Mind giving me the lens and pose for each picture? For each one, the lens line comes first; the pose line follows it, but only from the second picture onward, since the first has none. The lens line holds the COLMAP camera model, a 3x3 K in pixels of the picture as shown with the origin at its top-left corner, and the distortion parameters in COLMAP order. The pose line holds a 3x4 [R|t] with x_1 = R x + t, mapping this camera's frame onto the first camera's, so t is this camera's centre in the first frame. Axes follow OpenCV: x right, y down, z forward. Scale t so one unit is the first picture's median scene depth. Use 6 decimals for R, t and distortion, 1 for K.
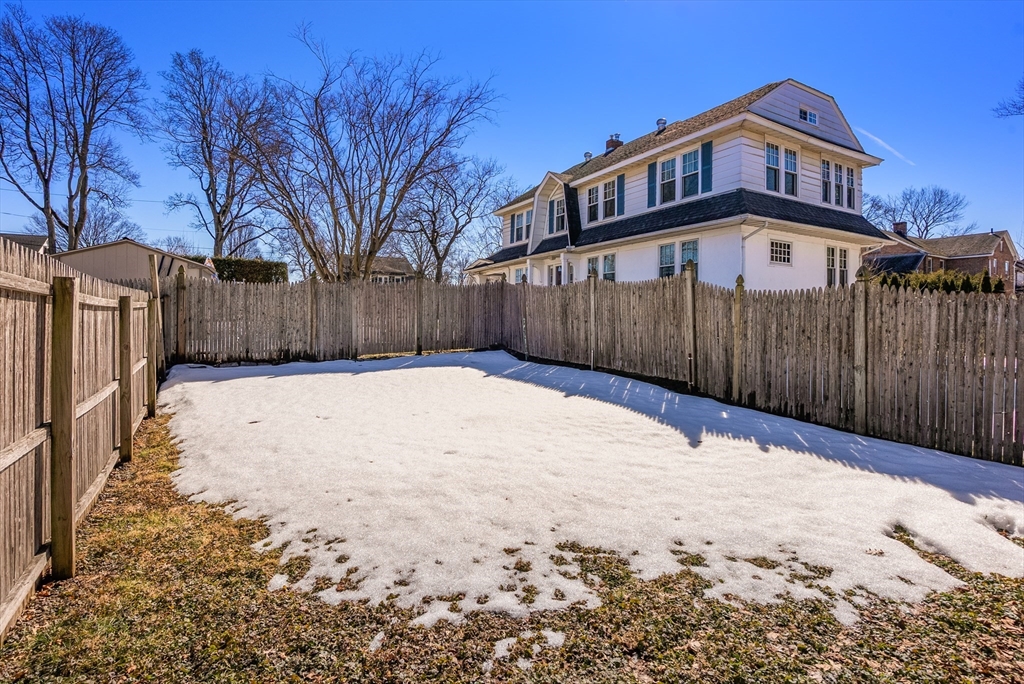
lens RADIAL K [[470.5, 0, 519.8], [0, 470.5, 318.0], [0, 0, 1]] dist [-0.000174, 0.000526]
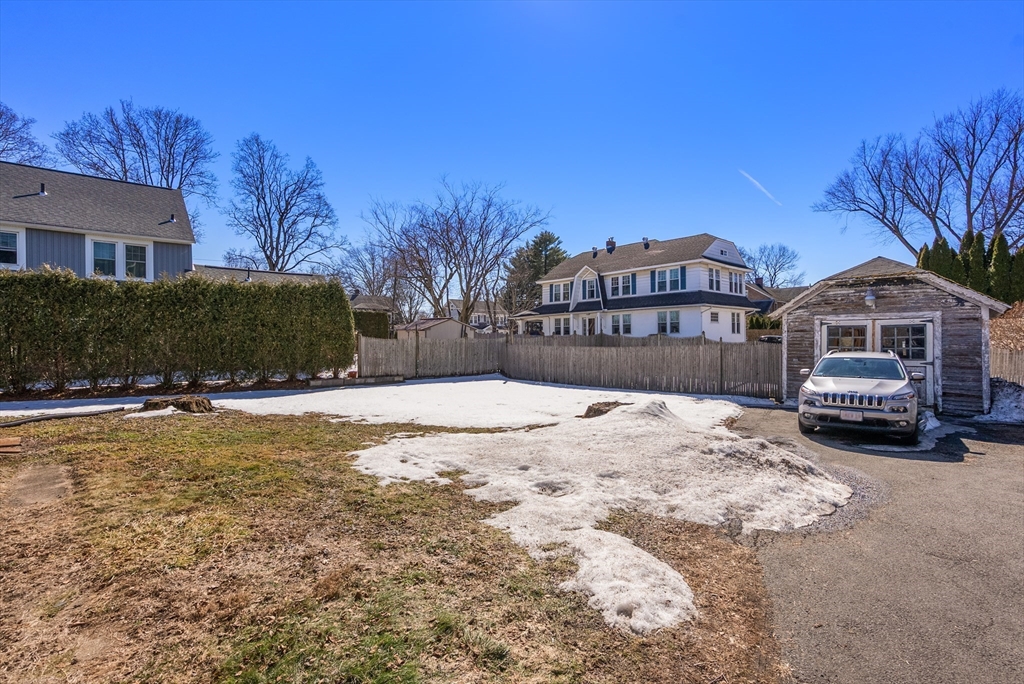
lens RADIAL K [[470.5, 0, 511.3], [0, 470.5, 342.9], [0, 0, 1]] dist [-0.000174, 0.000526]
pose [[0.980326, -0.016789, 0.196671, -0.681997], [0.016482, 0.999859, 0.003198, -0.036753], [-0.196697, 0.000107, 0.980464, -0.813314]]
